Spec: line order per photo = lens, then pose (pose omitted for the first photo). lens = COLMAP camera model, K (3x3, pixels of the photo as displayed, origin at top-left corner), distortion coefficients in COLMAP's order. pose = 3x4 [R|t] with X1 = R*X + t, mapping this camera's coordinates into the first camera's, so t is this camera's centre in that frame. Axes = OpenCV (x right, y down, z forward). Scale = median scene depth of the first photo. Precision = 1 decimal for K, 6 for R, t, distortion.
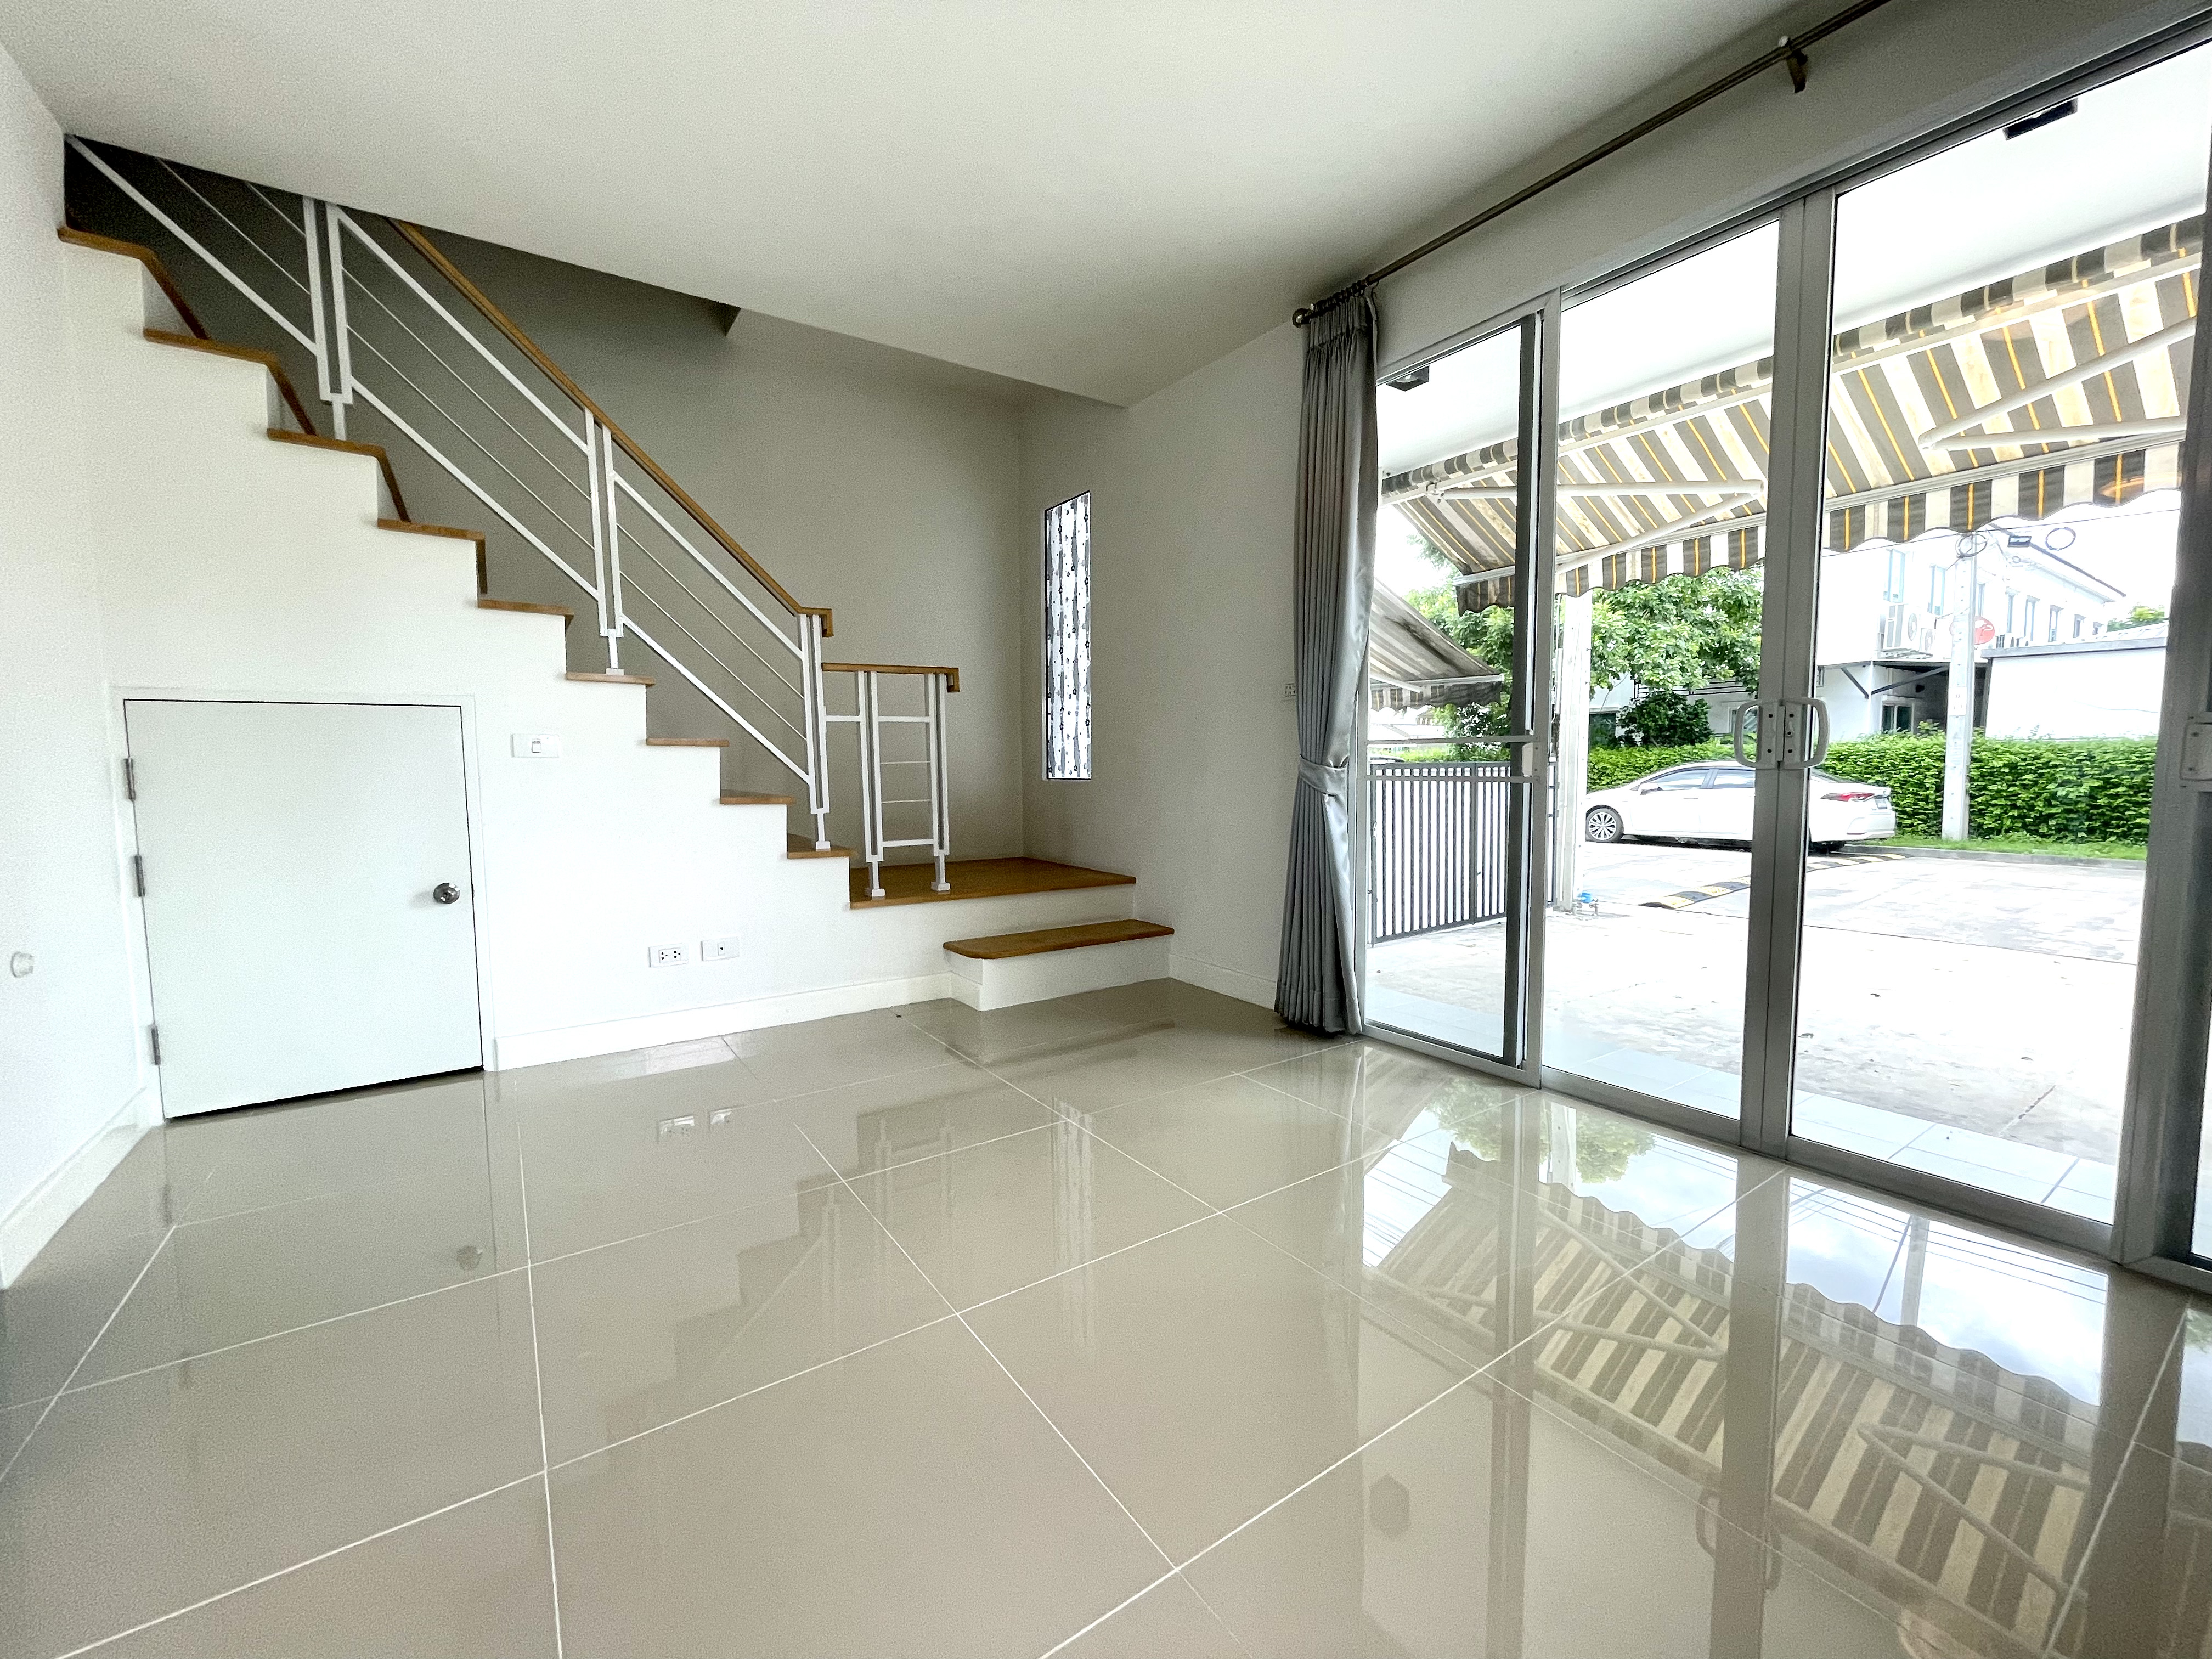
lens RADIAL K [[894.8, 0, 1115.7], [0, 894.8, 836.1], [0, 0, 1]] dist [-0.000202, -0.001990]
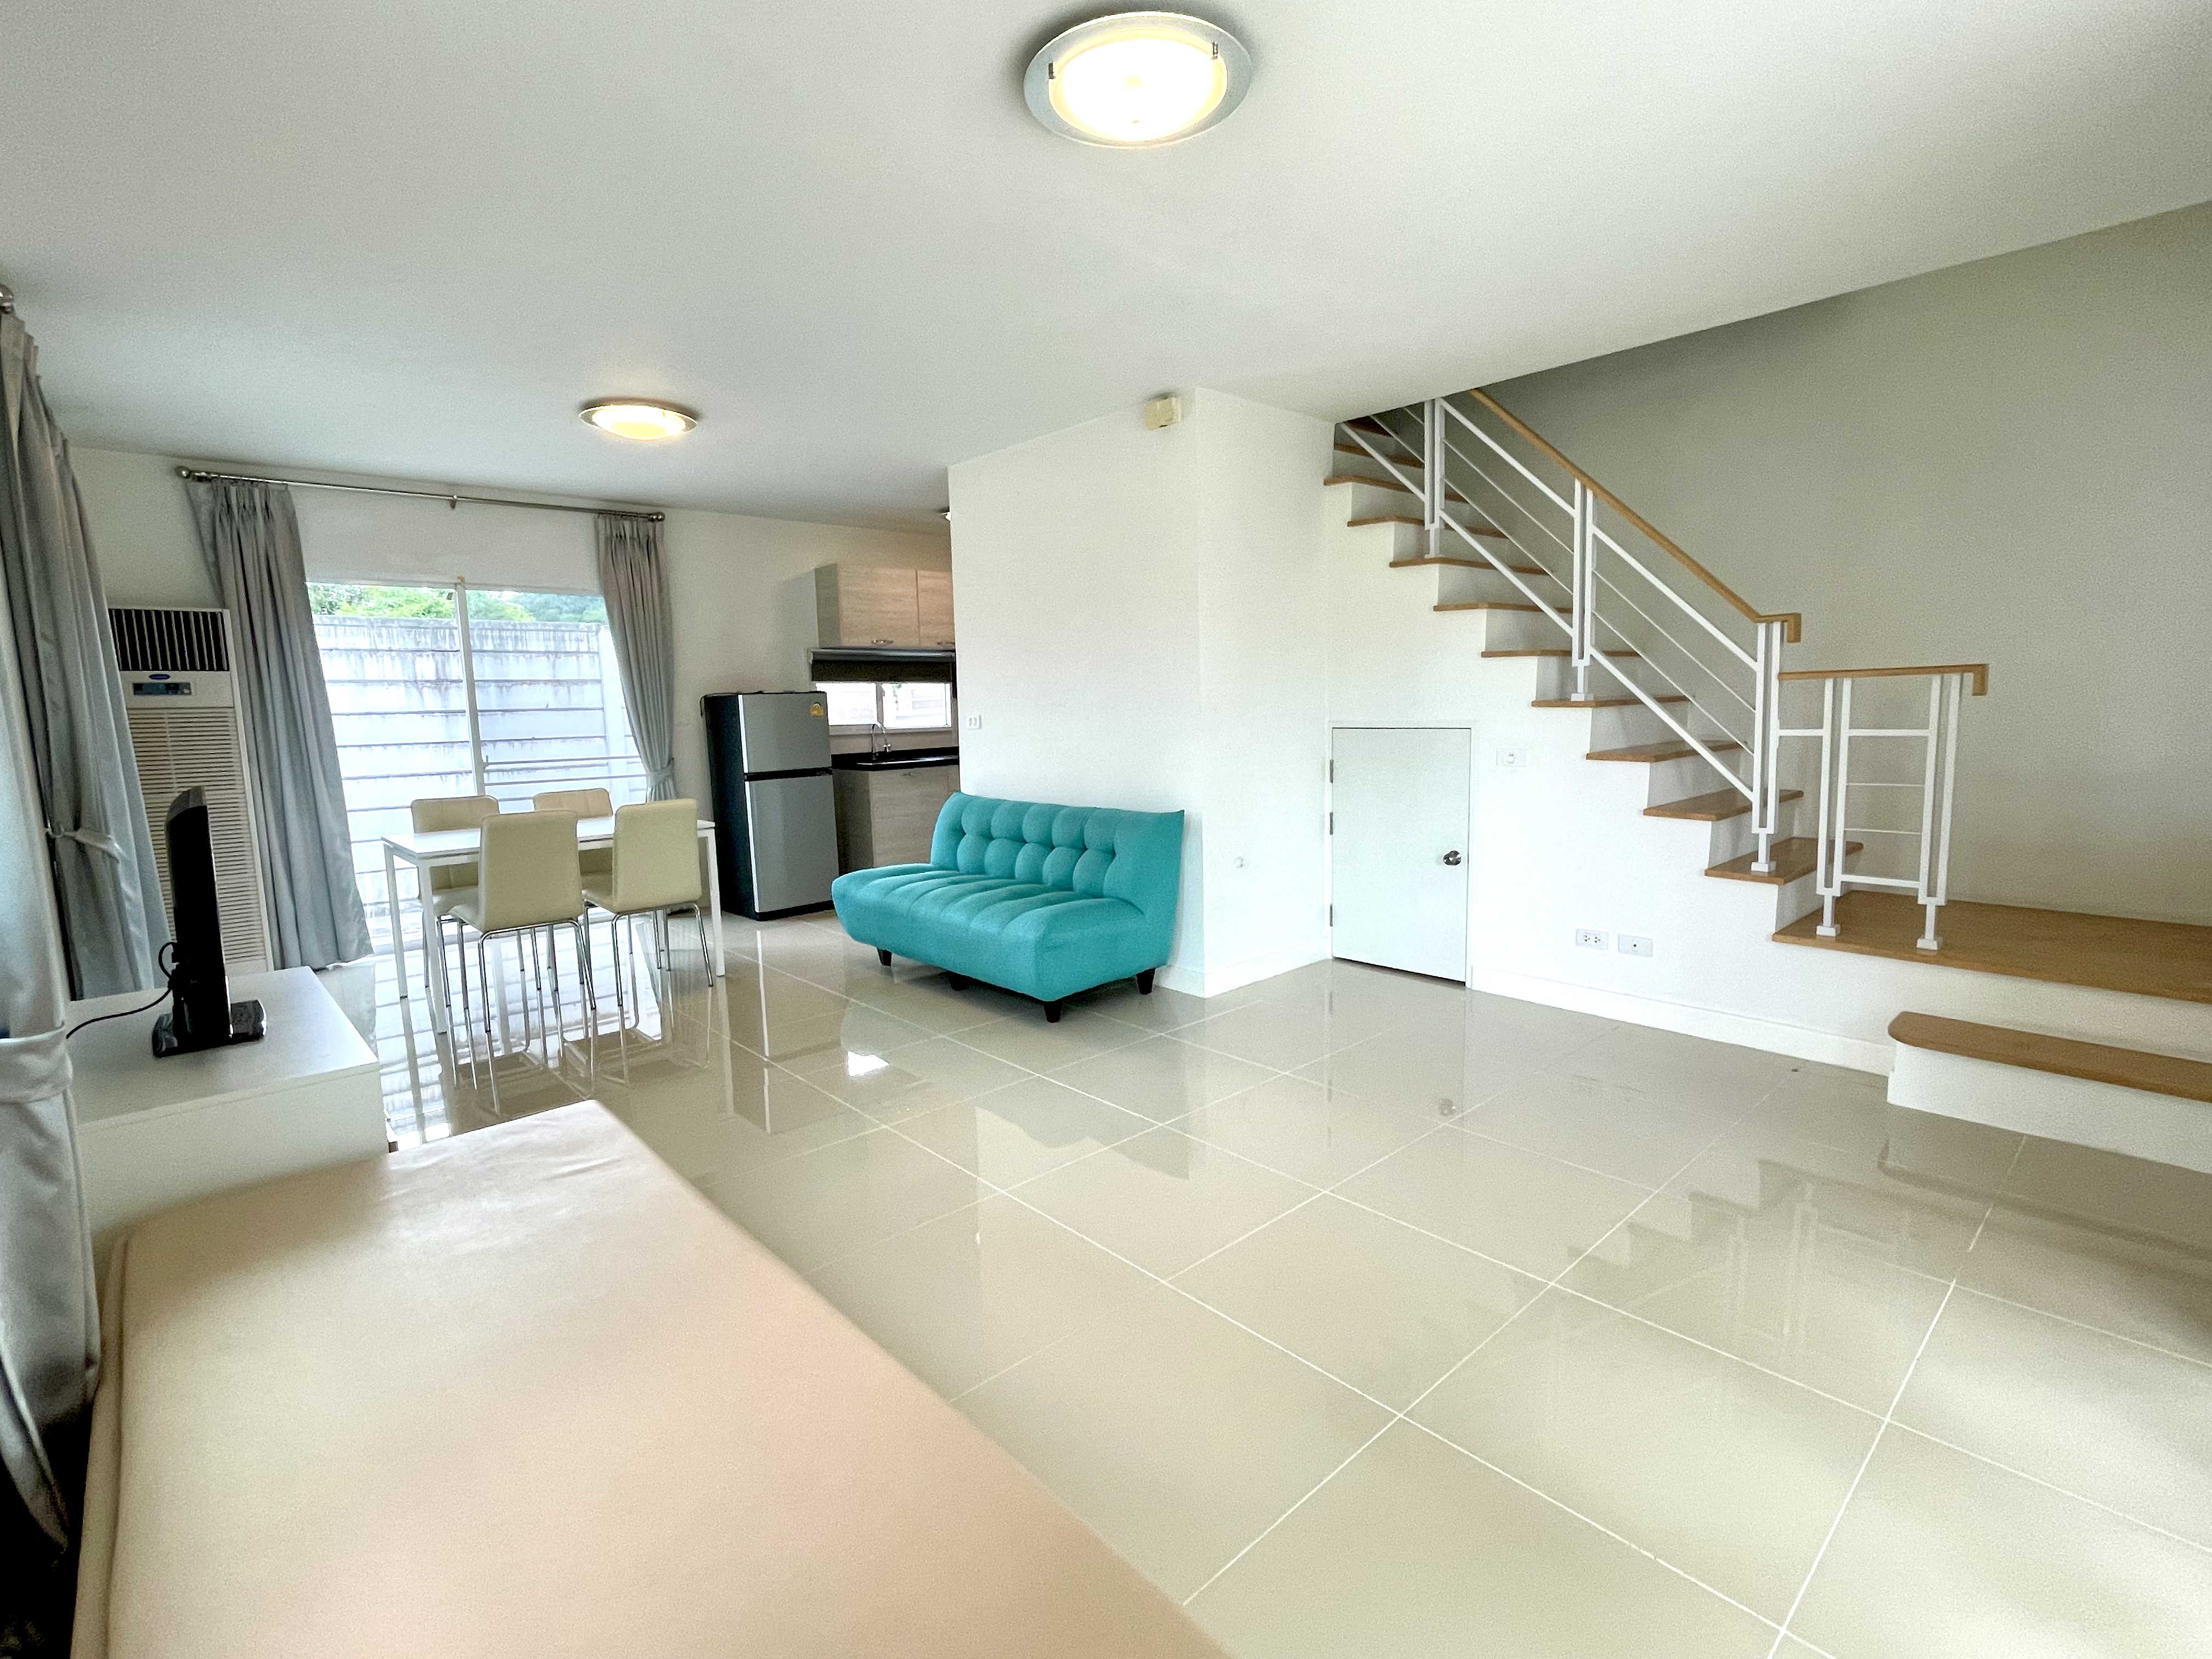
lens RADIAL K [[1036.7, 0, 1106.8], [0, 1036.7, 821.6], [0, 0, 1]] dist [-0.000099, -0.000481]
pose [[0.132047, 0.129593, -0.982736, 0.638311], [-0.052630, 0.990935, 0.123603, -0.133895], [0.989845, 0.035400, 0.137670, 0.165754]]
